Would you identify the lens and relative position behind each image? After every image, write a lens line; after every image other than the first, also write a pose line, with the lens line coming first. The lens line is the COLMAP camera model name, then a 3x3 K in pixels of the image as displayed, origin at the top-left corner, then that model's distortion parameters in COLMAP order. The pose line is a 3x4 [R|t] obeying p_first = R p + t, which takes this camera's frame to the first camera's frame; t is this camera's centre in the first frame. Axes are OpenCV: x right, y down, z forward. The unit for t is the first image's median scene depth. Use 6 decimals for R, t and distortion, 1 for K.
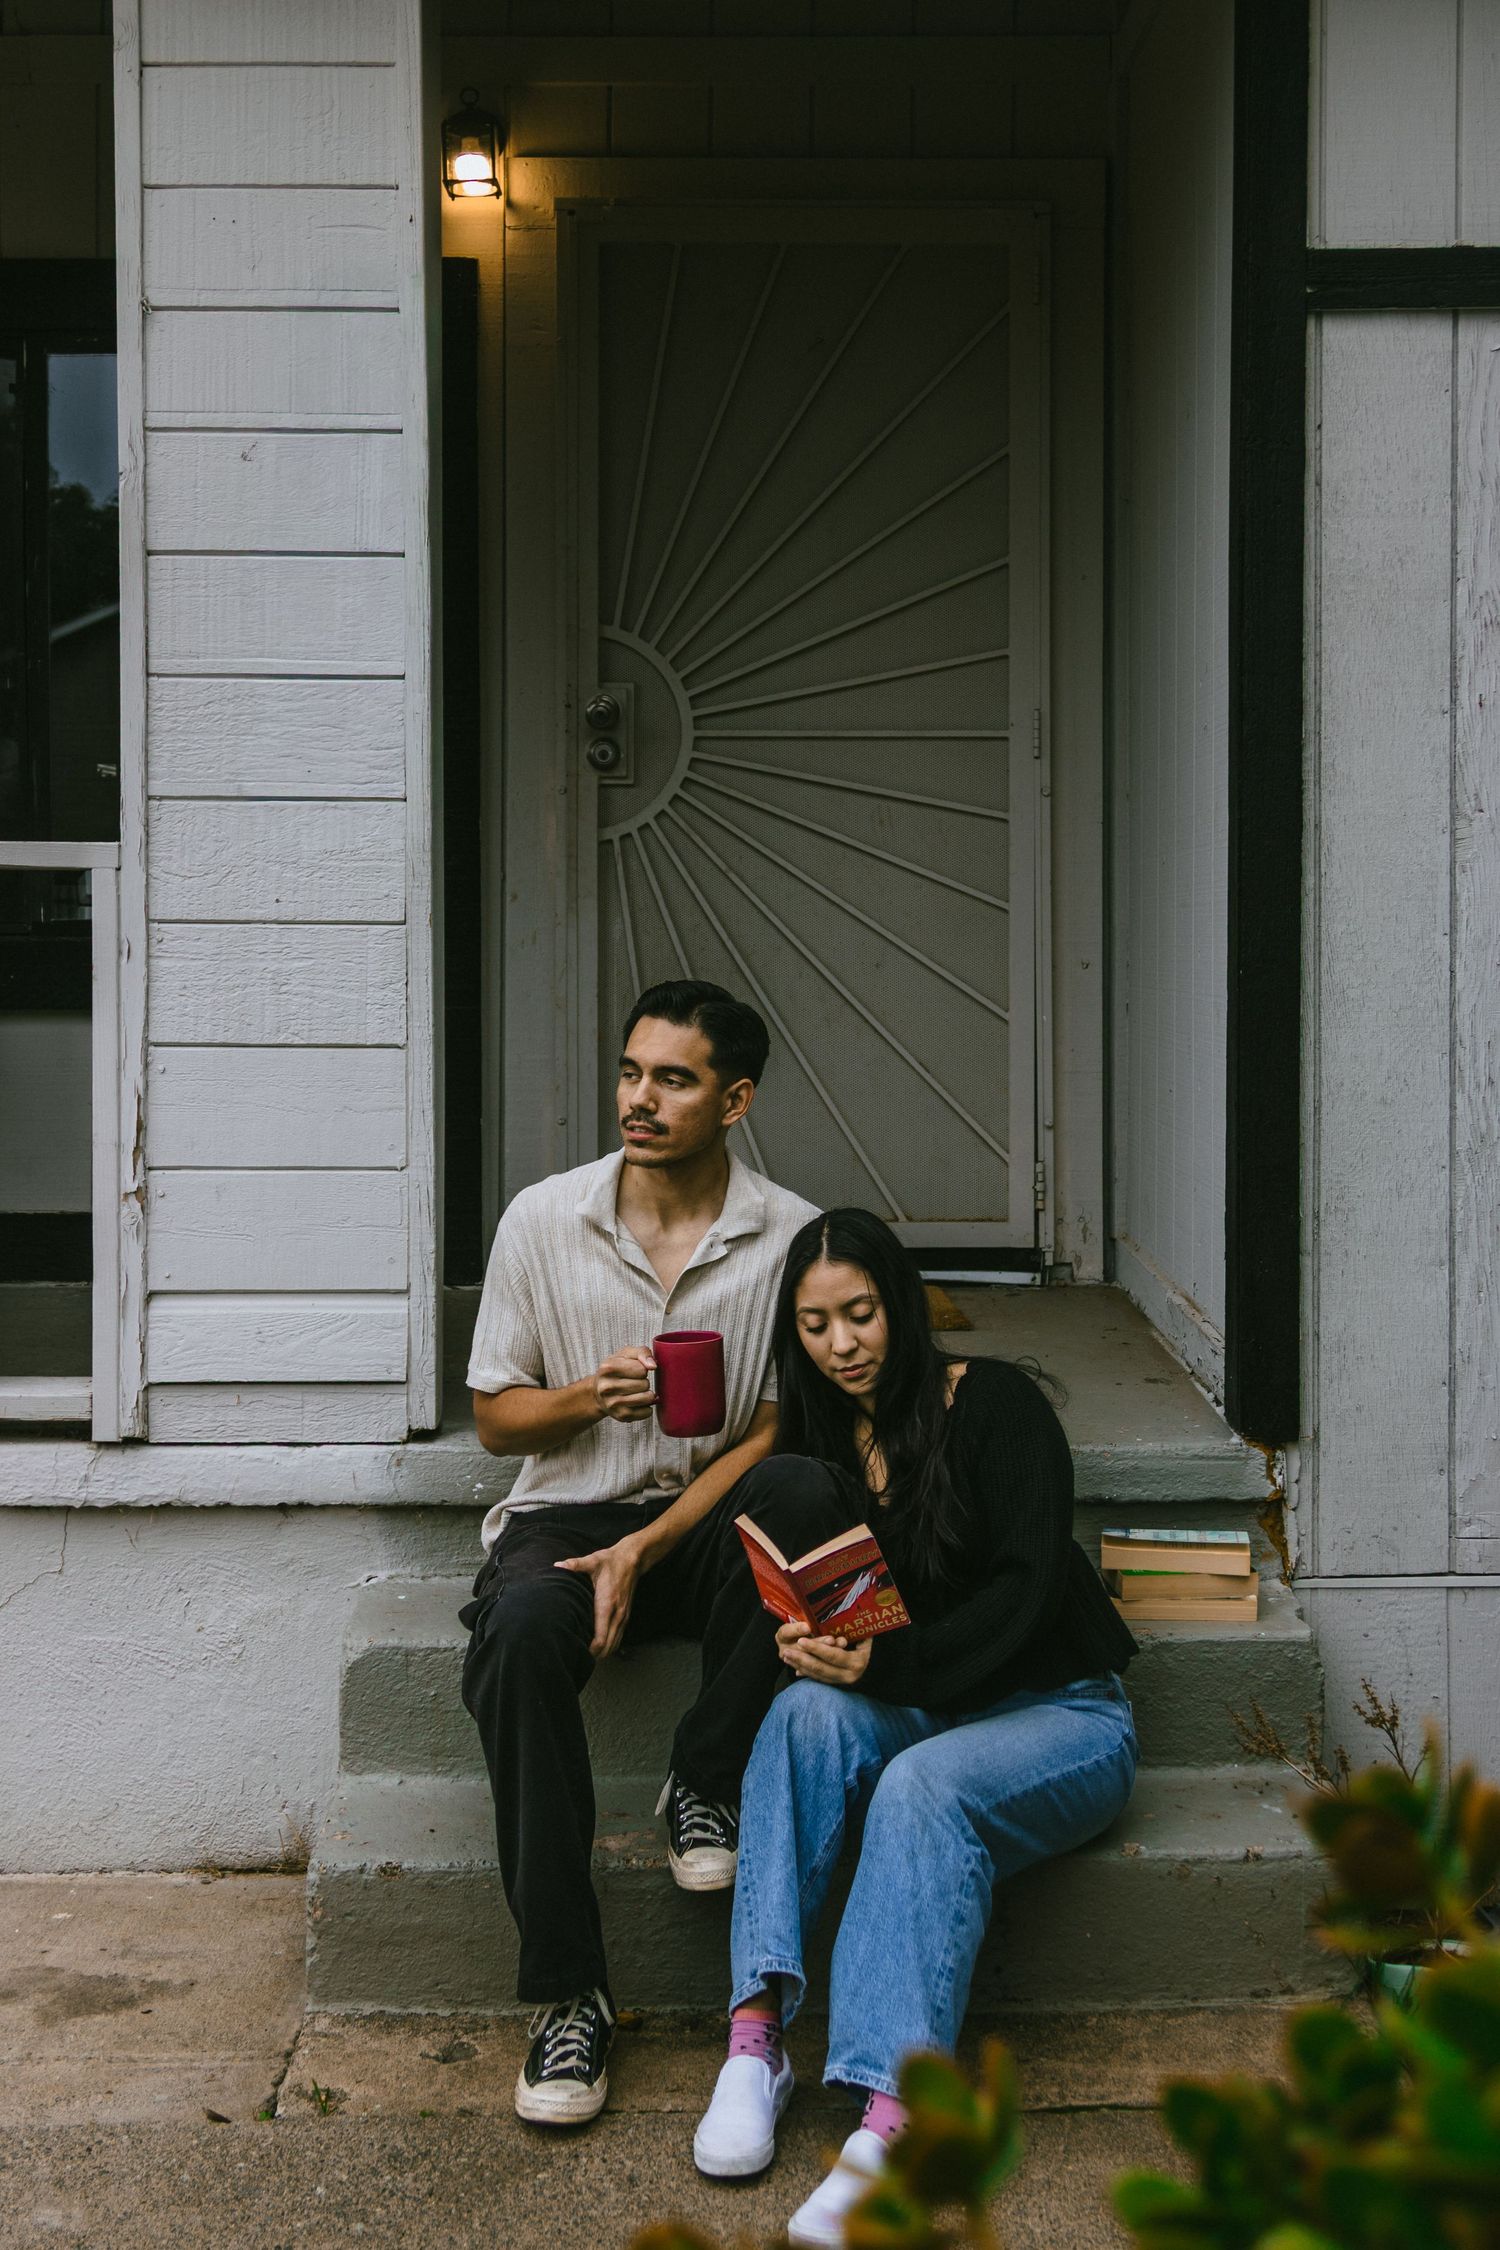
lens RADIAL K [[2650.3, 0, 758.0], [0, 2650.3, 881.2], [0, 0, 1]] dist [0.009535, -0.016193]
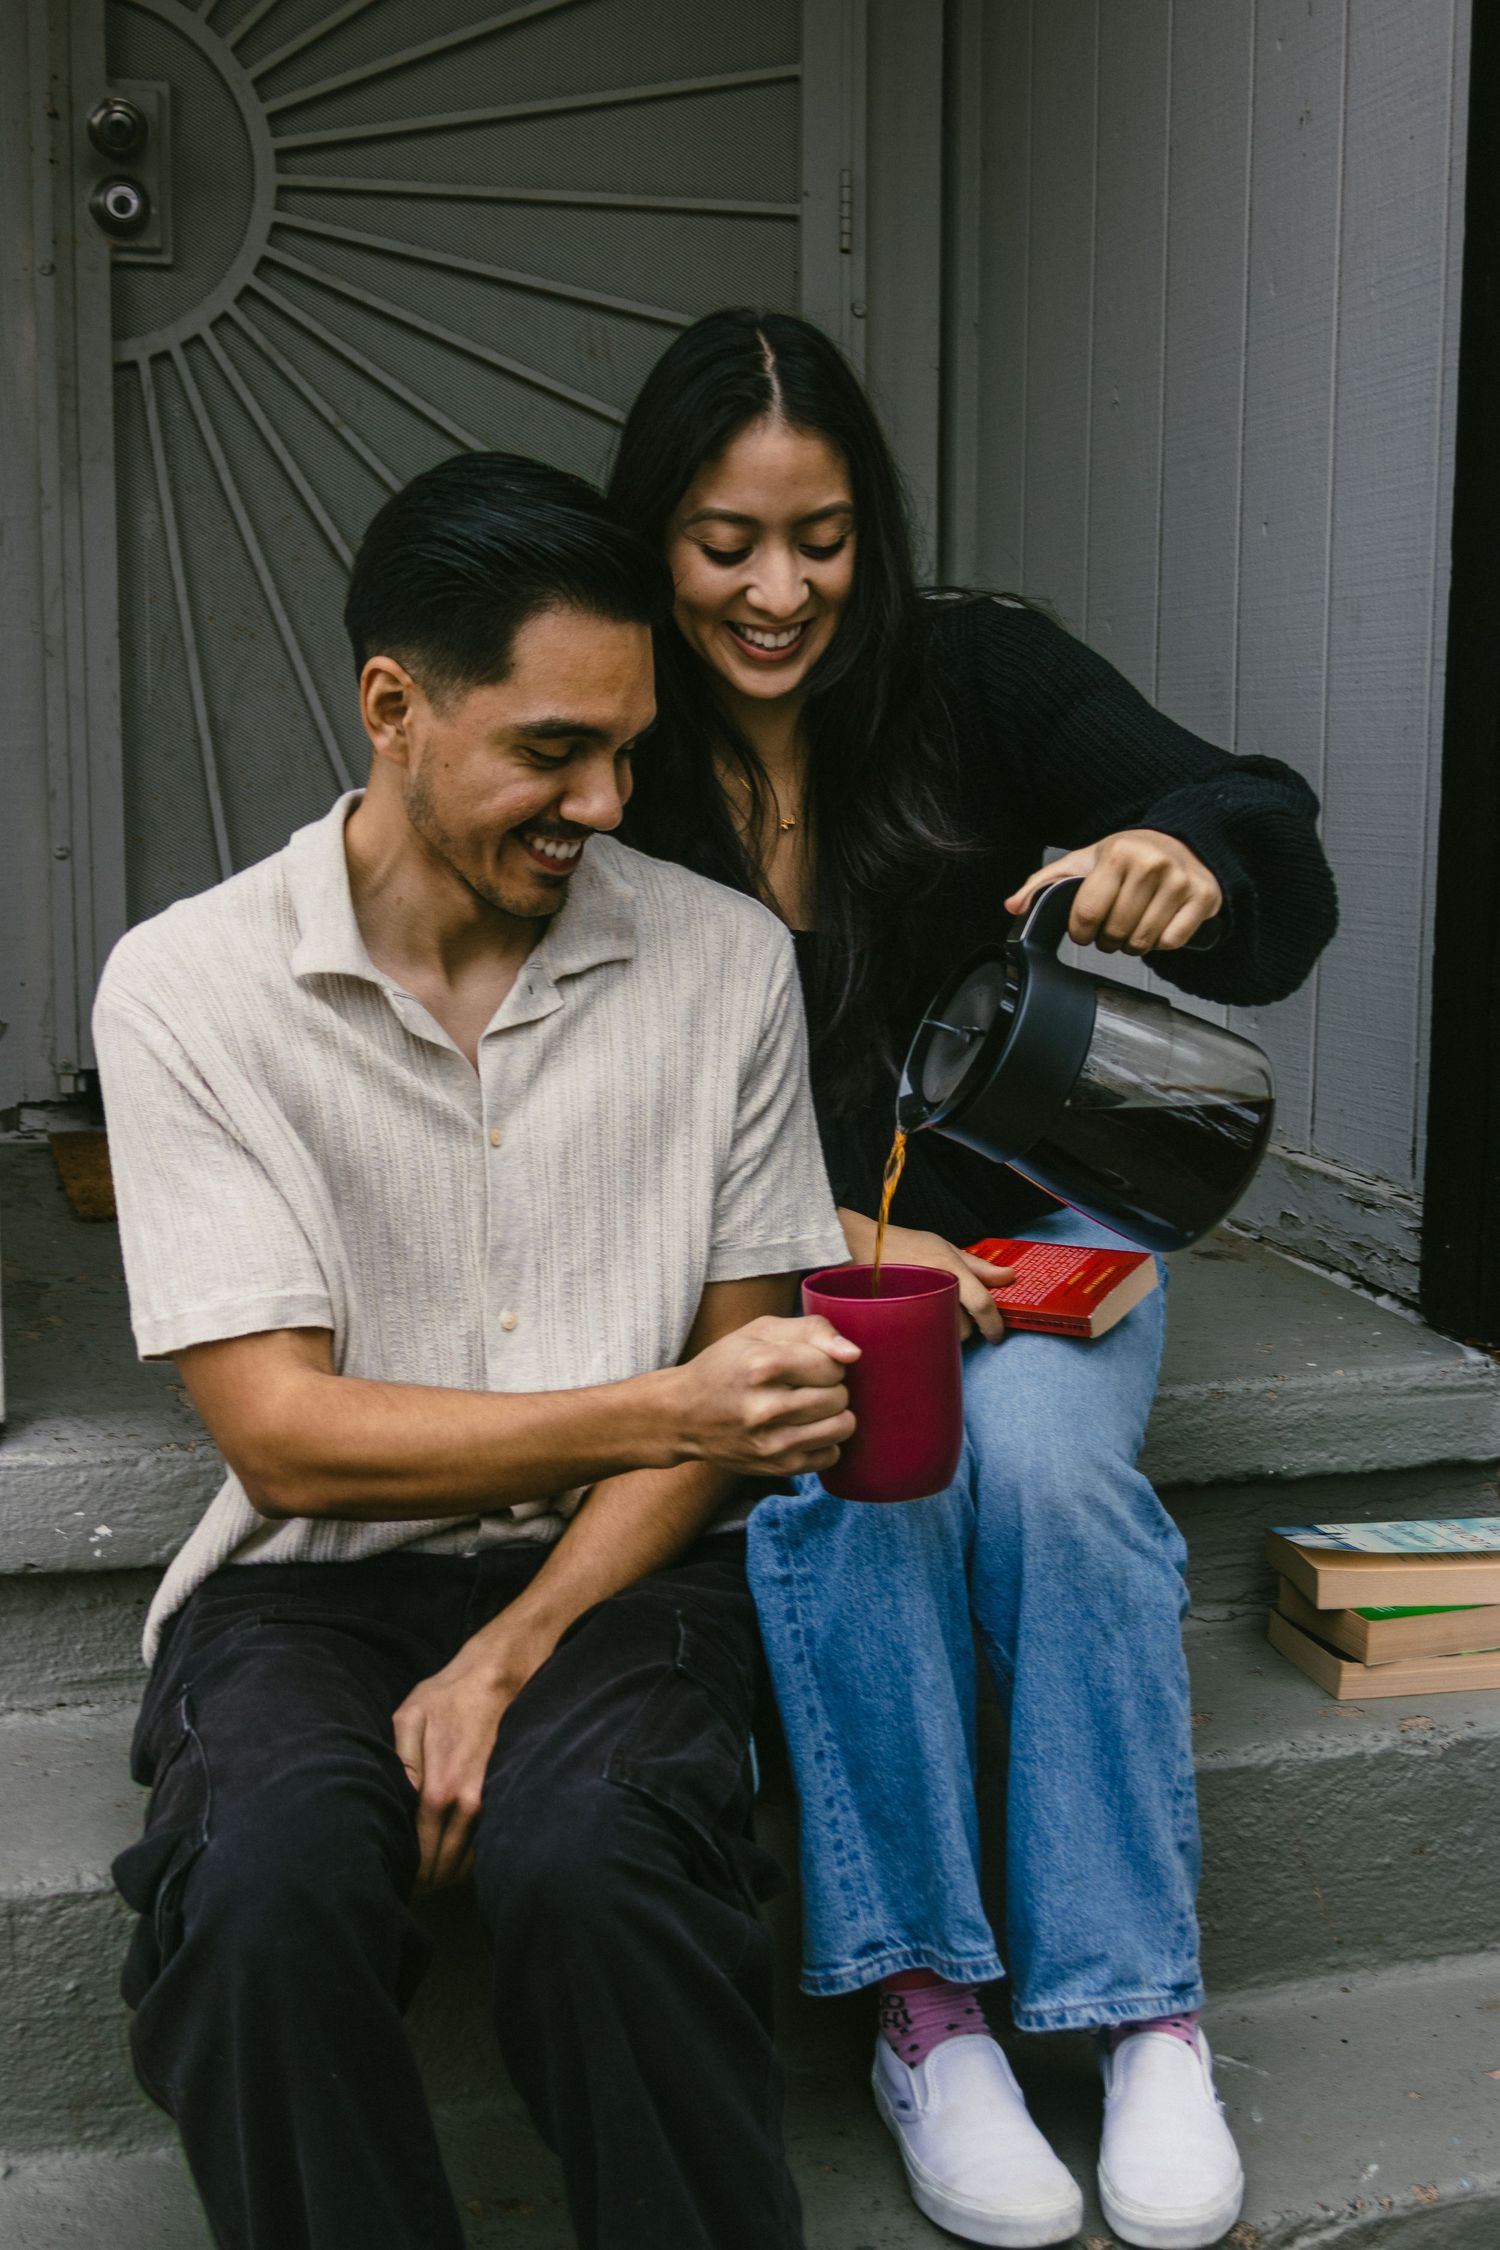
lens RADIAL K [[2827.2, 0, 750.0], [0, 2827.2, 1125.0], [0, 0, 1]] dist [-0.029794, 0.001125]
pose [[0.964287, -0.030204, 0.263132, -0.123703], [-0.008879, 0.989231, 0.146090, 0.076951], [-0.264711, -0.143209, 0.953635, 0.481297]]
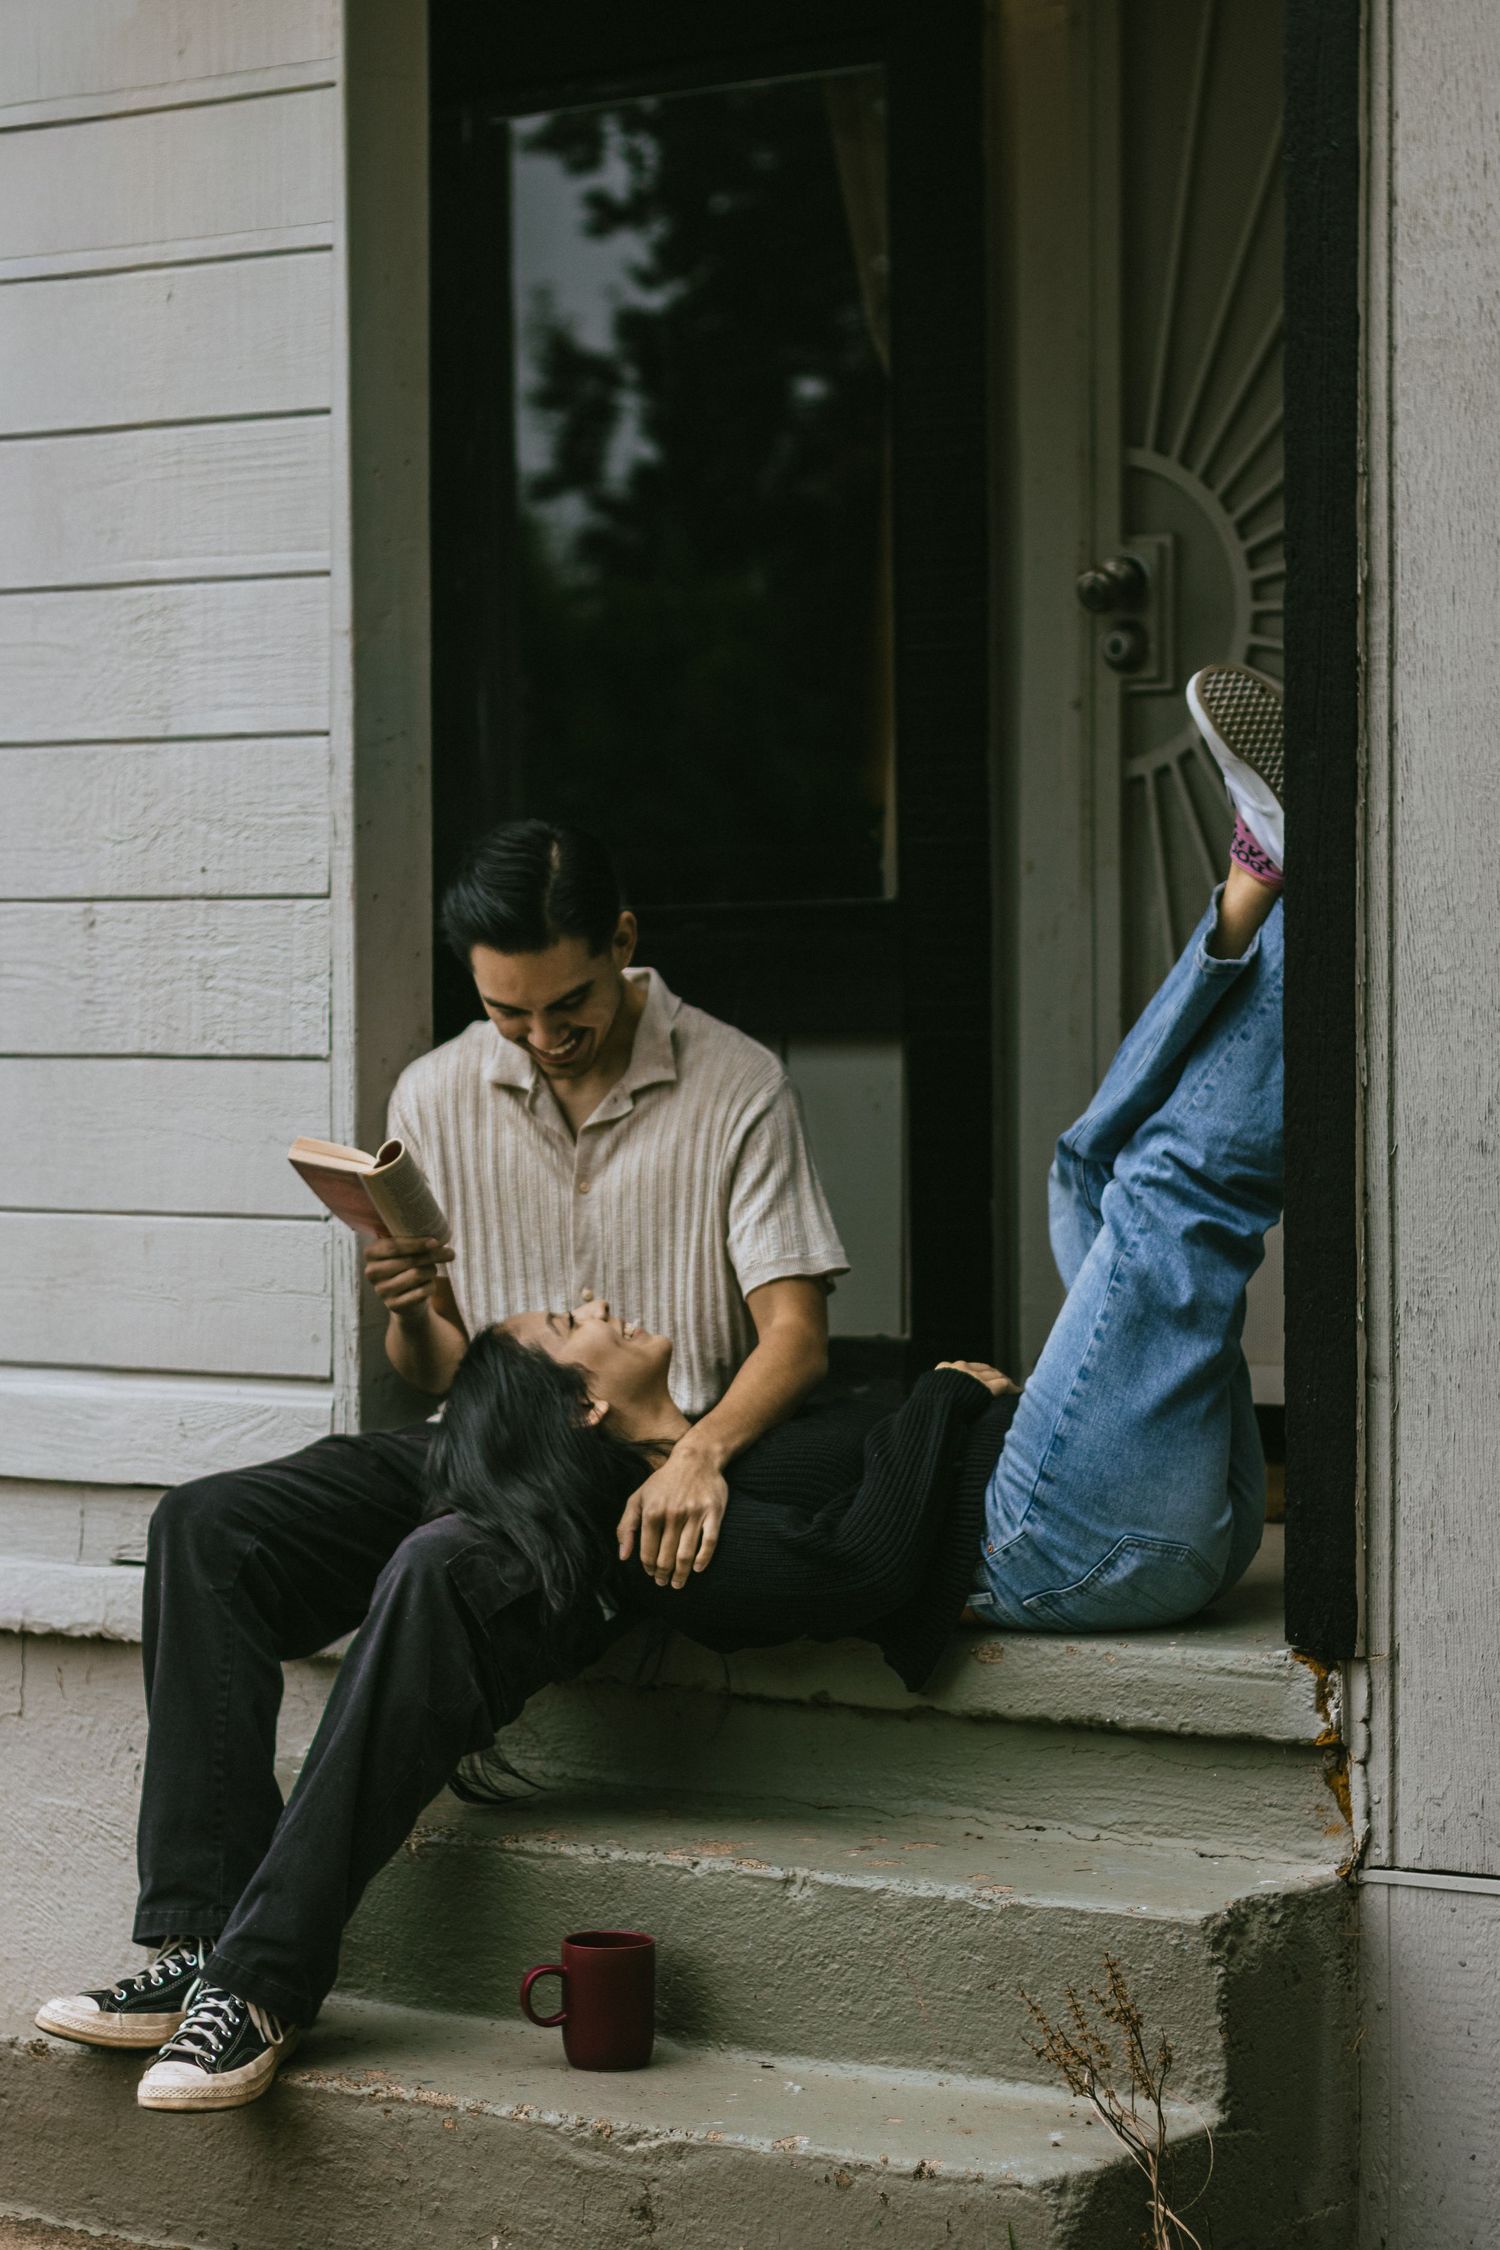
lens RADIAL K [[5421.0, 0, 750.6], [0, 5421.0, 987.2], [0, 0, 1]] dist [0.006606, -0.399830]
pose [[0.796861, -0.005536, -0.604138, 0.902154], [0.015790, 0.999807, 0.011666, 0.025664], [0.603957, -0.018836, 0.796795, -0.165209]]
